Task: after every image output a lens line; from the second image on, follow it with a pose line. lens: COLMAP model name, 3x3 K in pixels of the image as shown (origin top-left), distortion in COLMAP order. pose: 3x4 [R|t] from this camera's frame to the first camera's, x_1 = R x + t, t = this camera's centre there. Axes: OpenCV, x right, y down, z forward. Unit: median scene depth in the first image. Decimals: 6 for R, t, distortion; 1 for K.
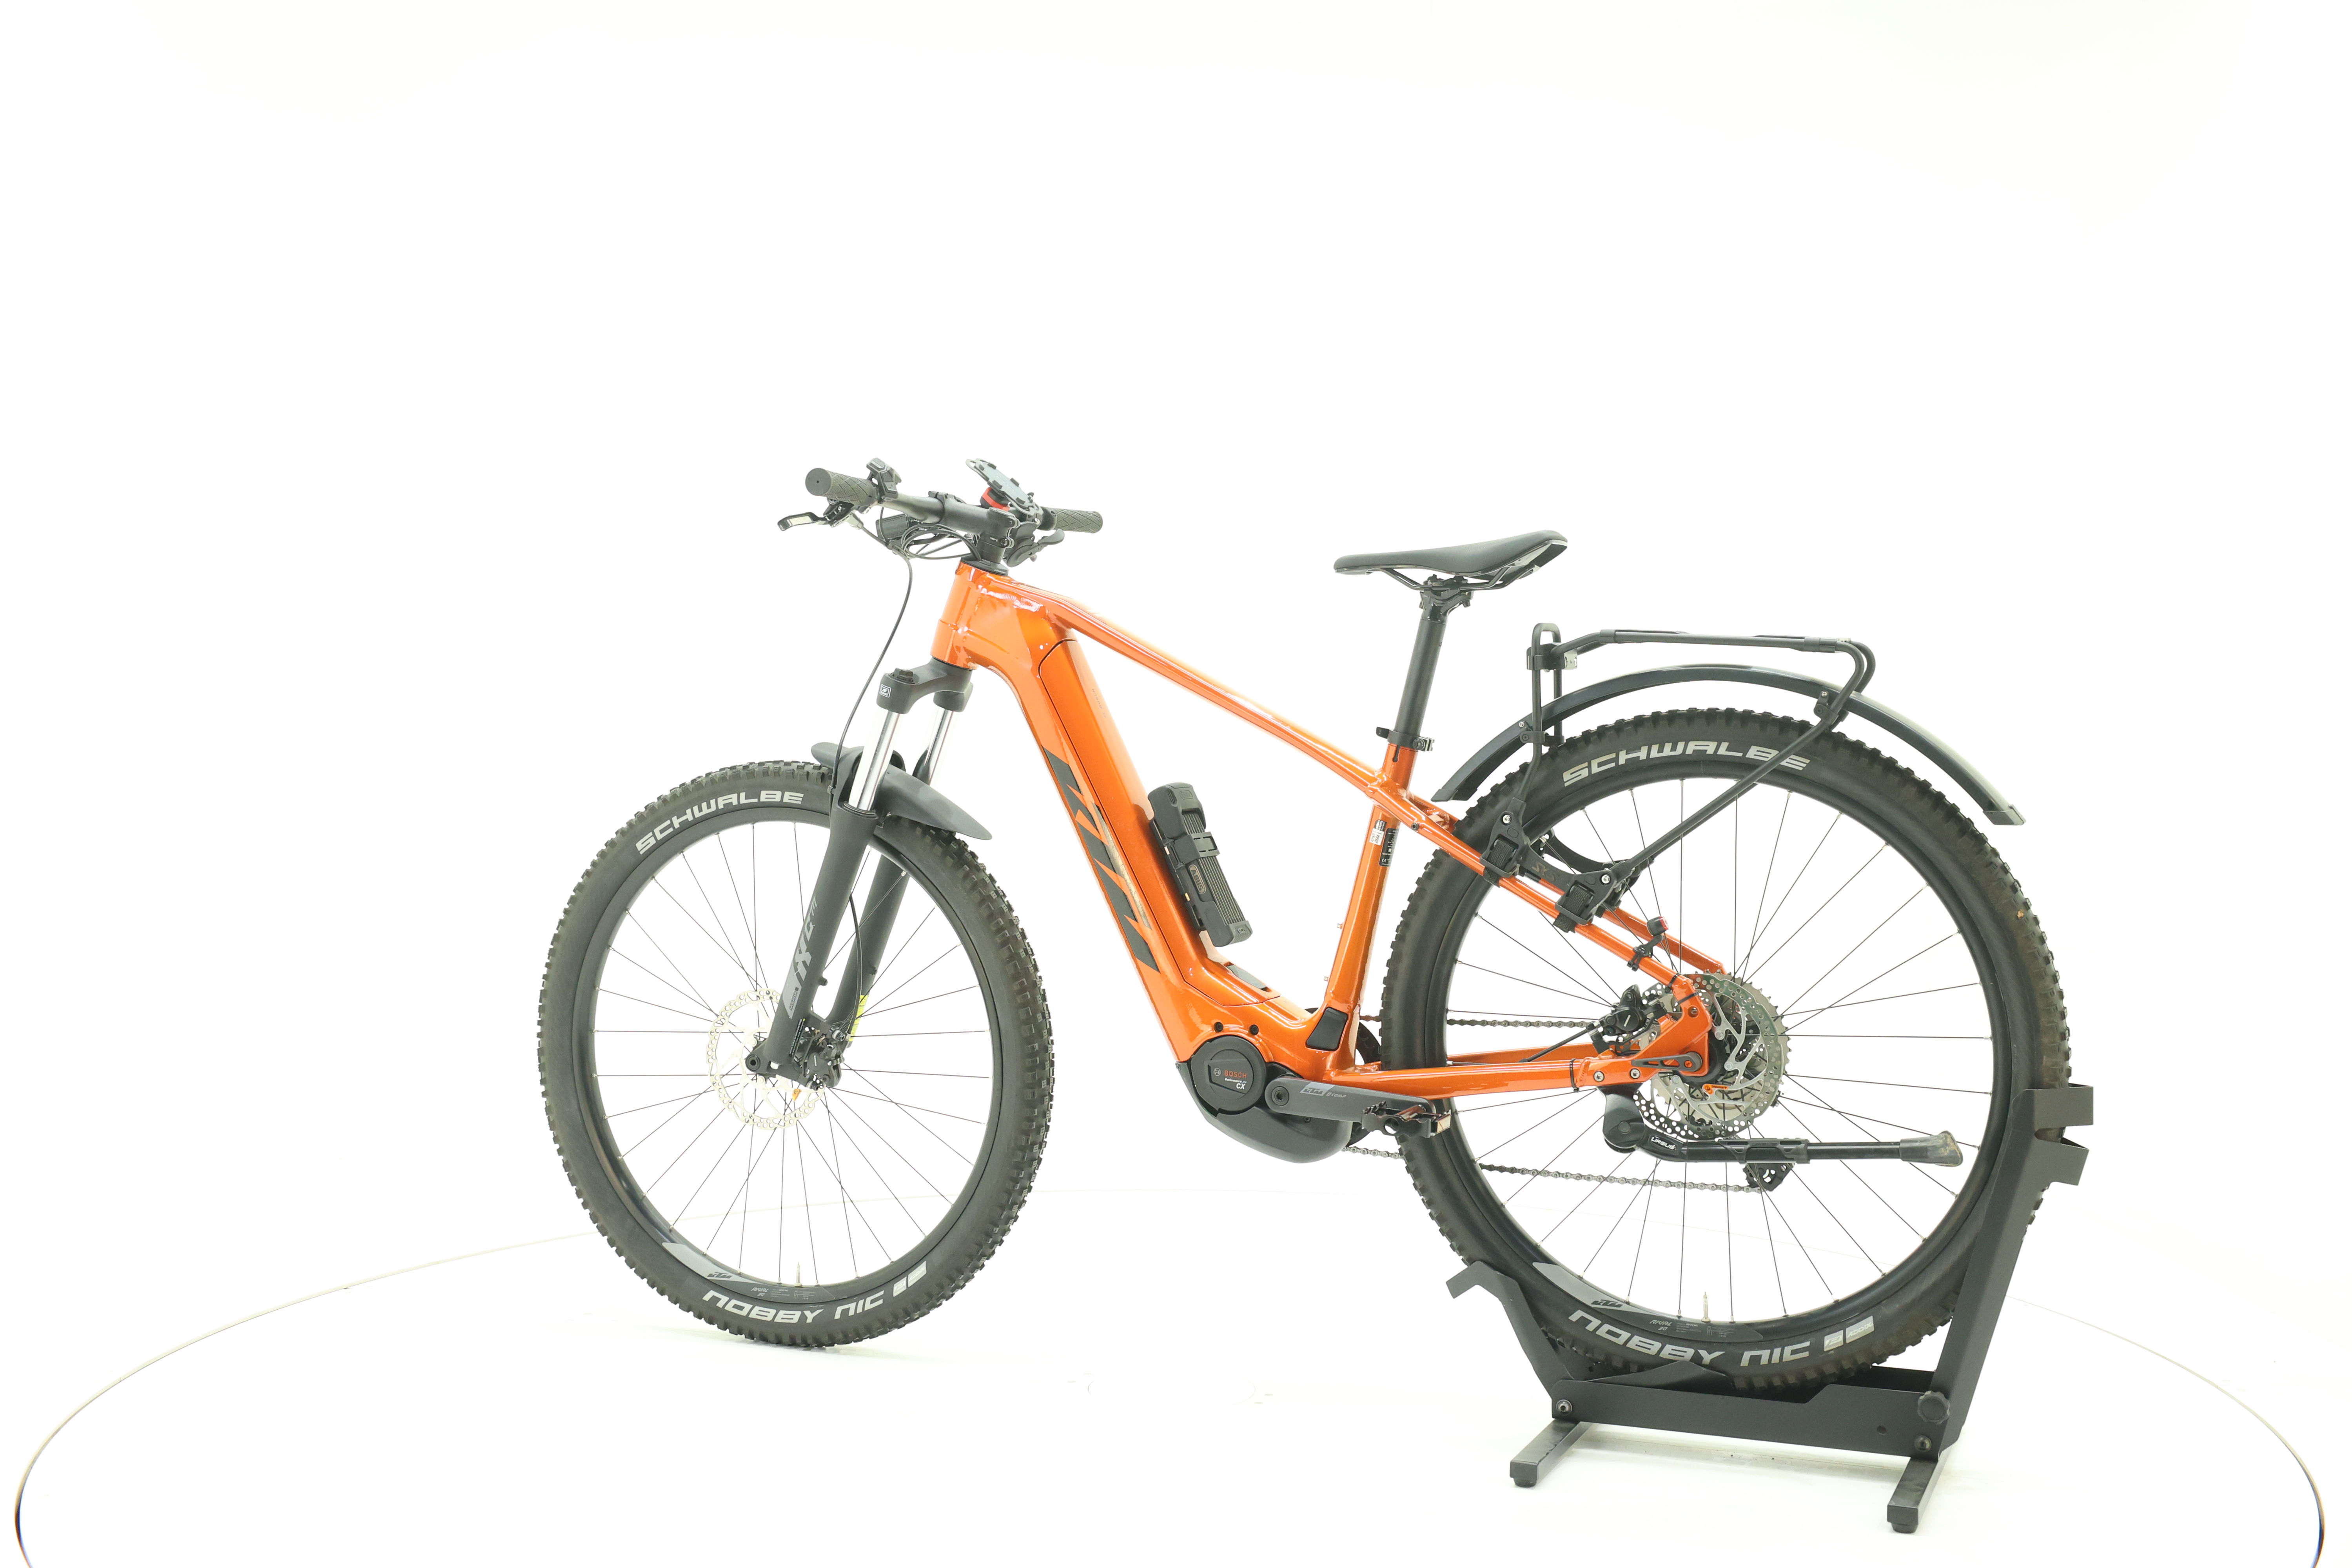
lens RADIAL K [[2491.0, 0, 1182.2], [0, 2491.0, 774.0], [0, 0, 1]] dist [-0.007071, 0.000000]
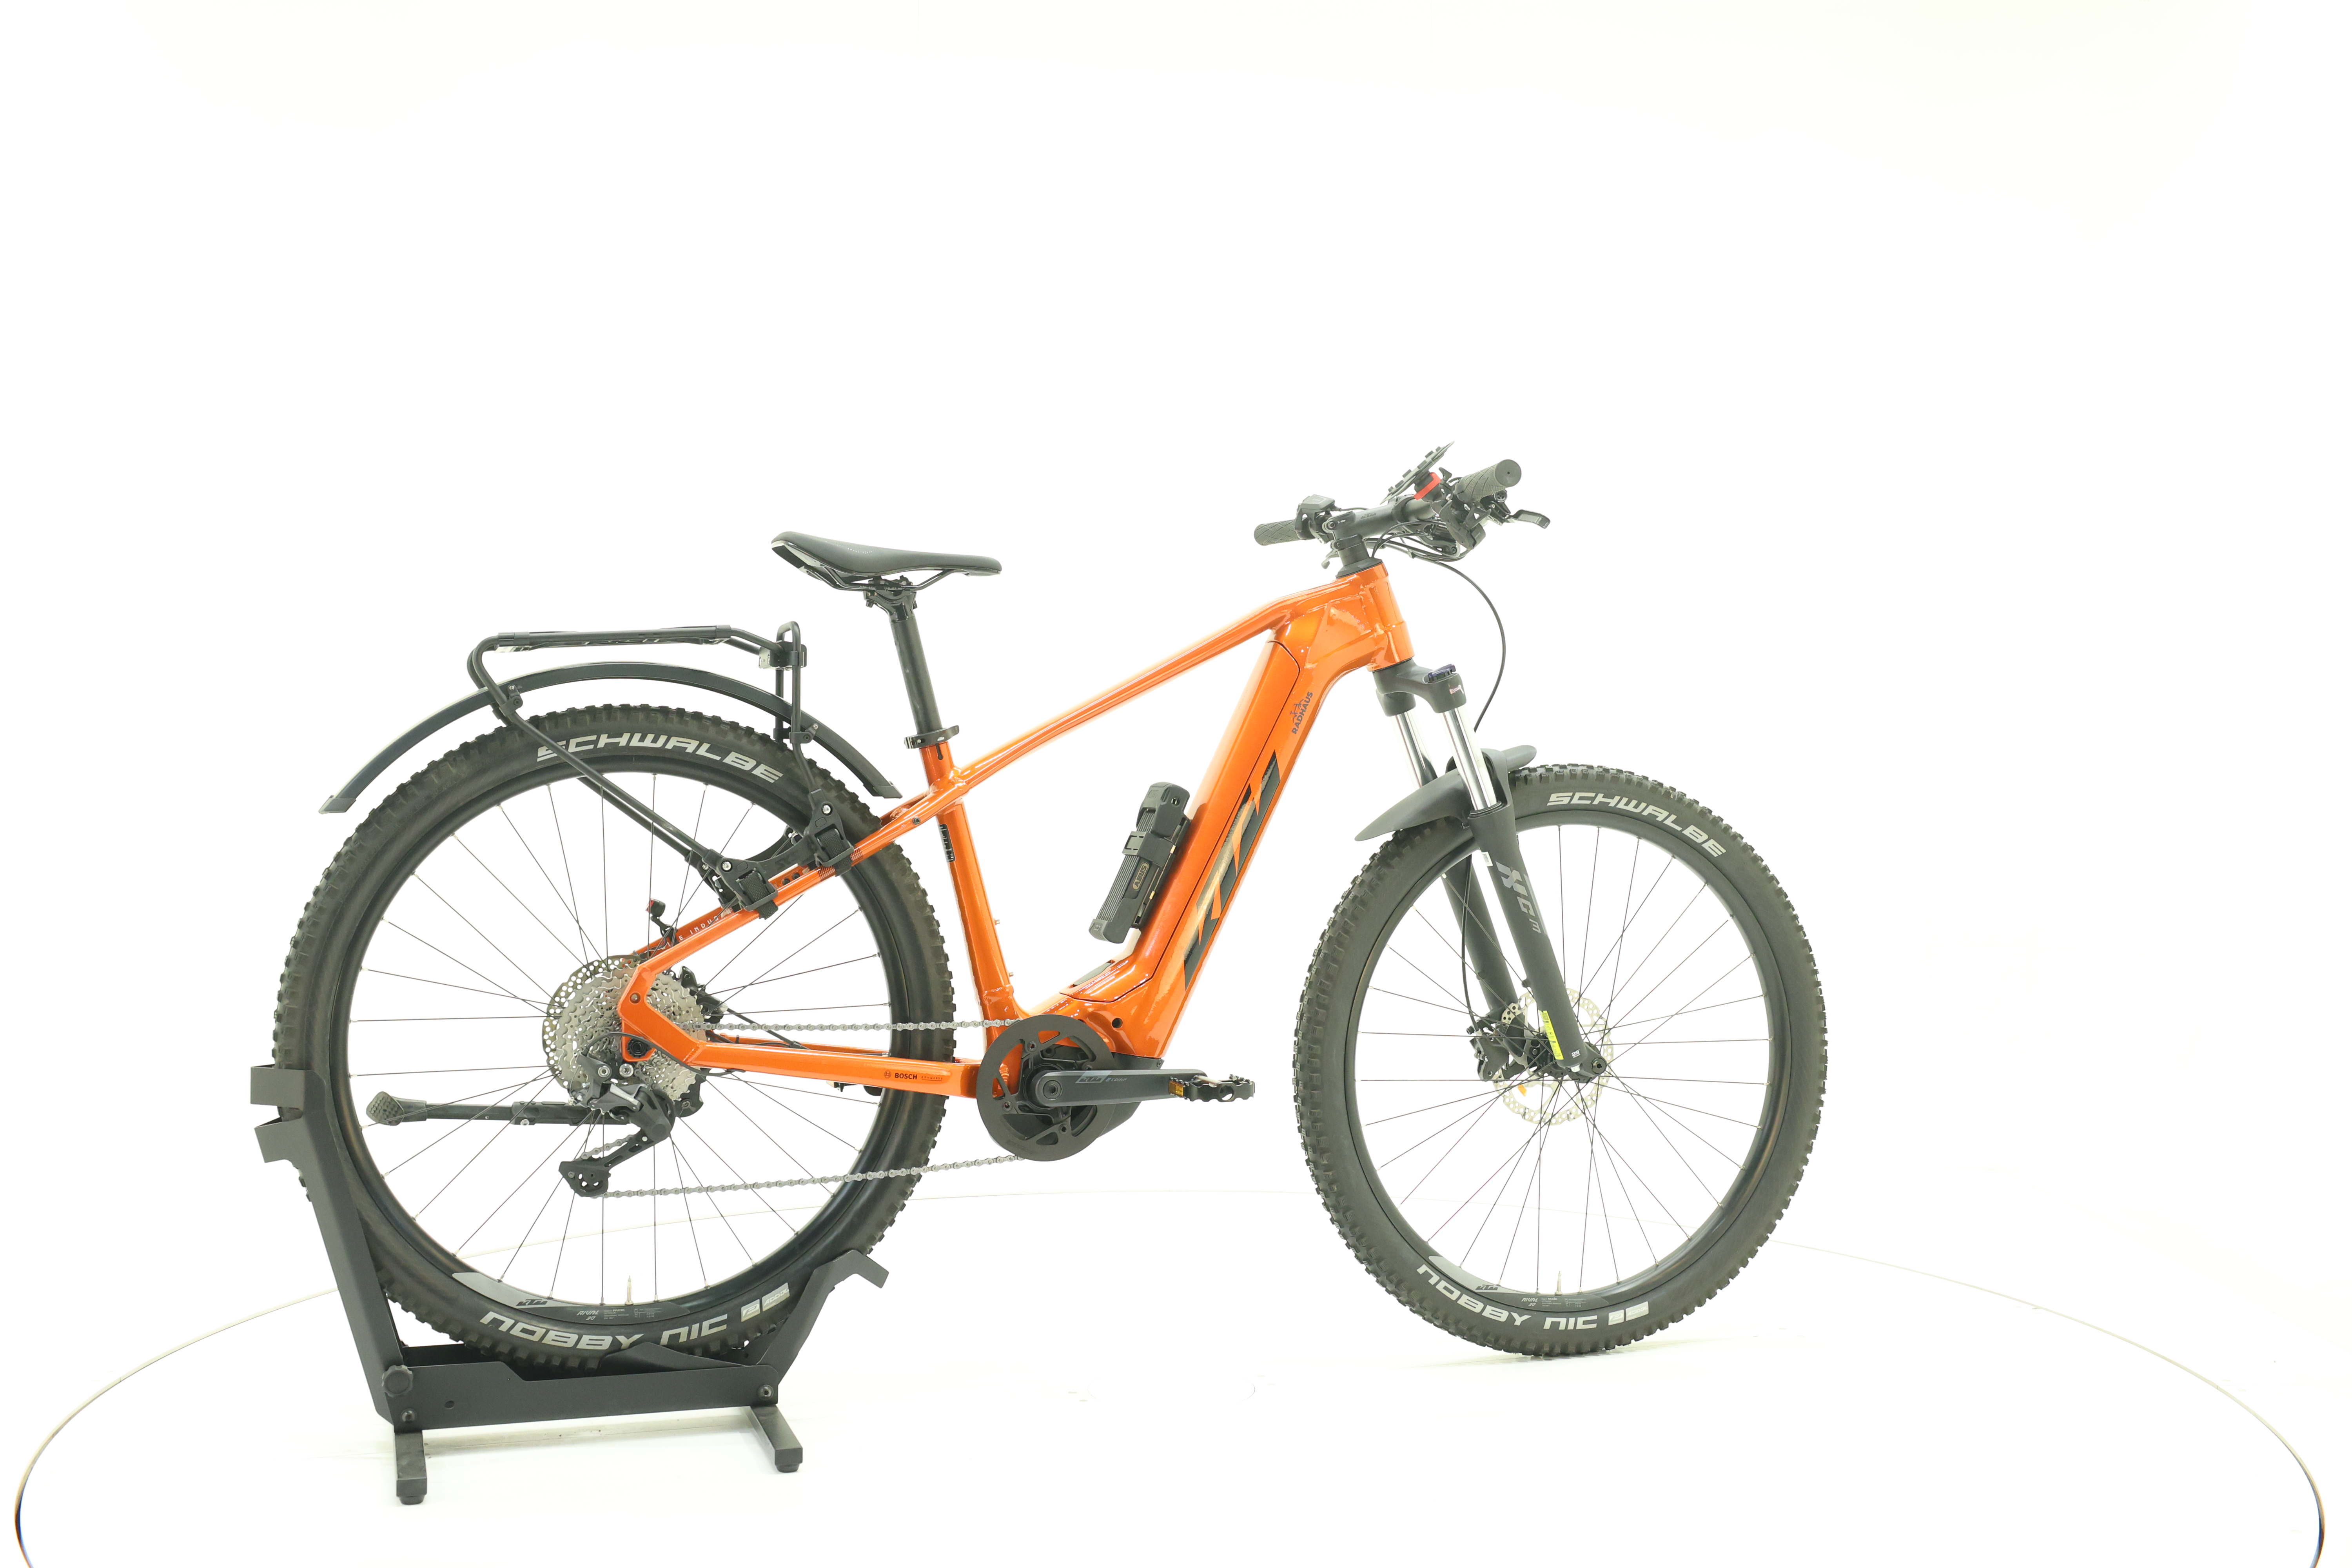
lens RADIAL K [[2491.0, 0, 1178.8], [0, 2491.0, 789.1], [0, 0, 1]] dist [-0.007071, 0.000000]
pose [[-0.746304, 0.008234, -0.665554, 0.687728], [-0.019118, 0.999246, 0.033799, -0.028924], [0.665331, 0.037948, -0.745584, 1.819040]]
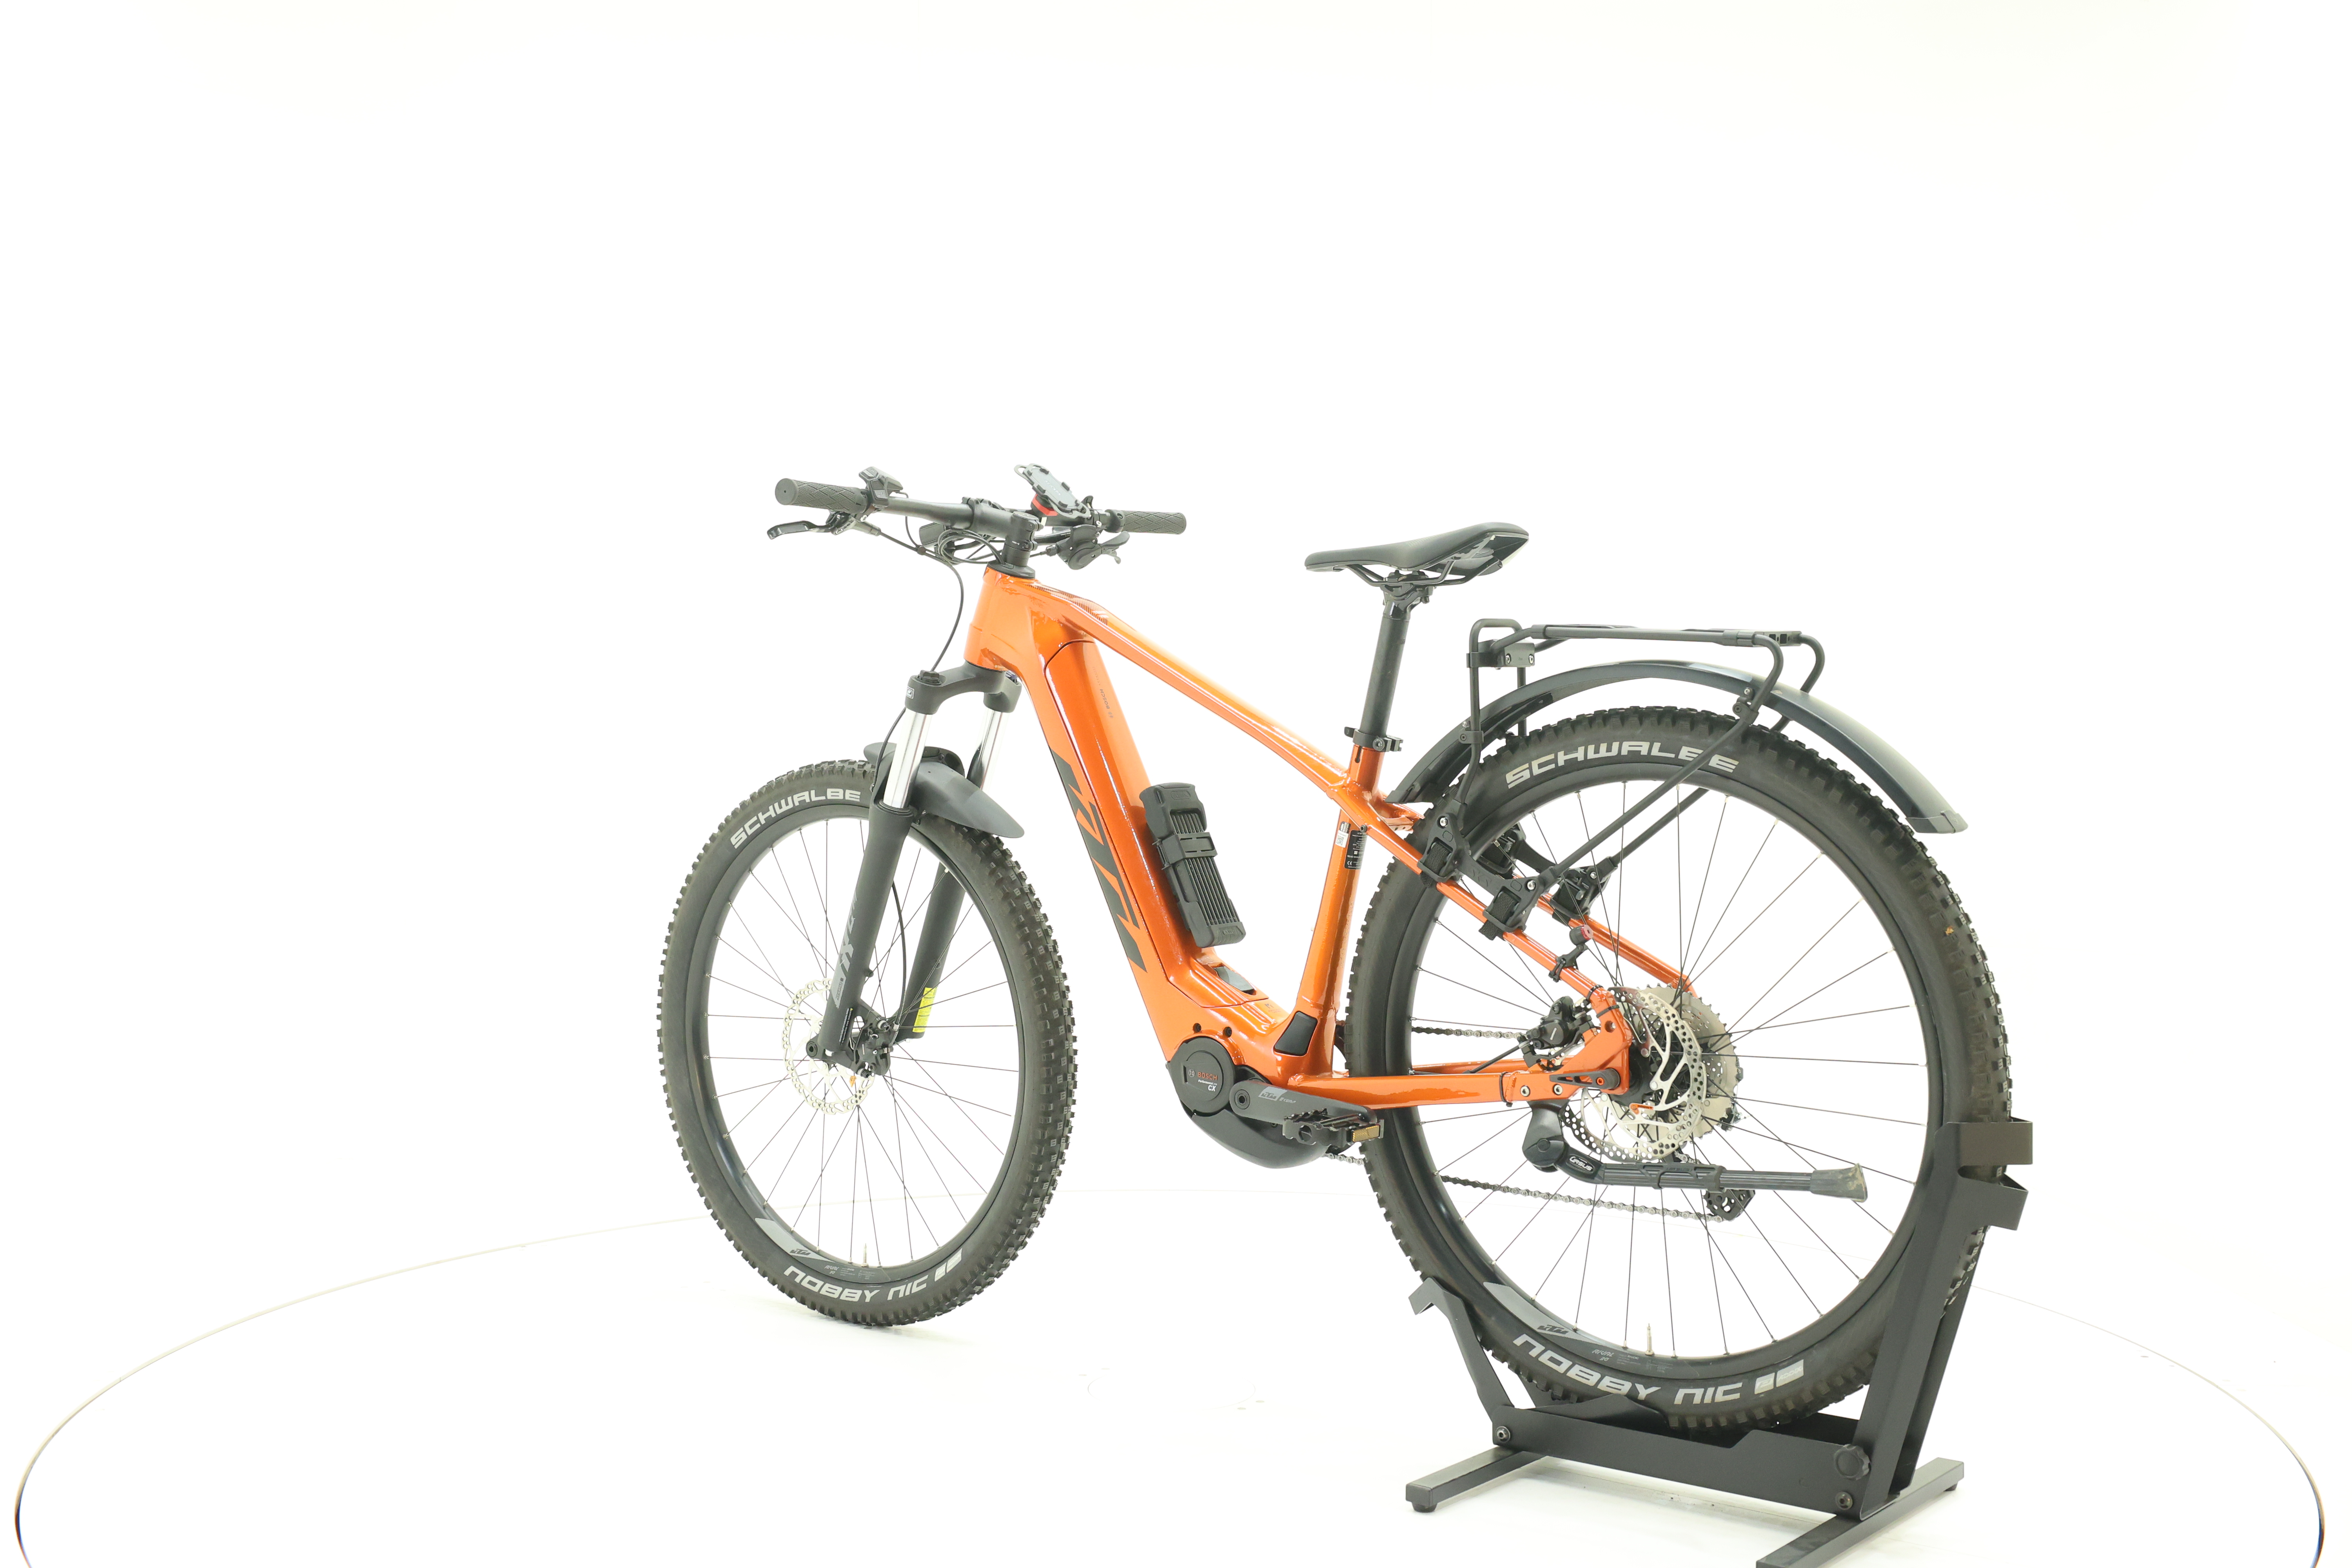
lens RADIAL K [[2491.0, 0, 1181.5], [0, 2491.0, 779.0], [0, 0, 1]] dist [-0.007071, 0.000000]
pose [[0.963759, 0.004982, -0.266729, 0.277303], [-0.005014, 0.999987, 0.000562, 0.001465], [0.266728, 0.000796, 0.963771, 0.039103]]
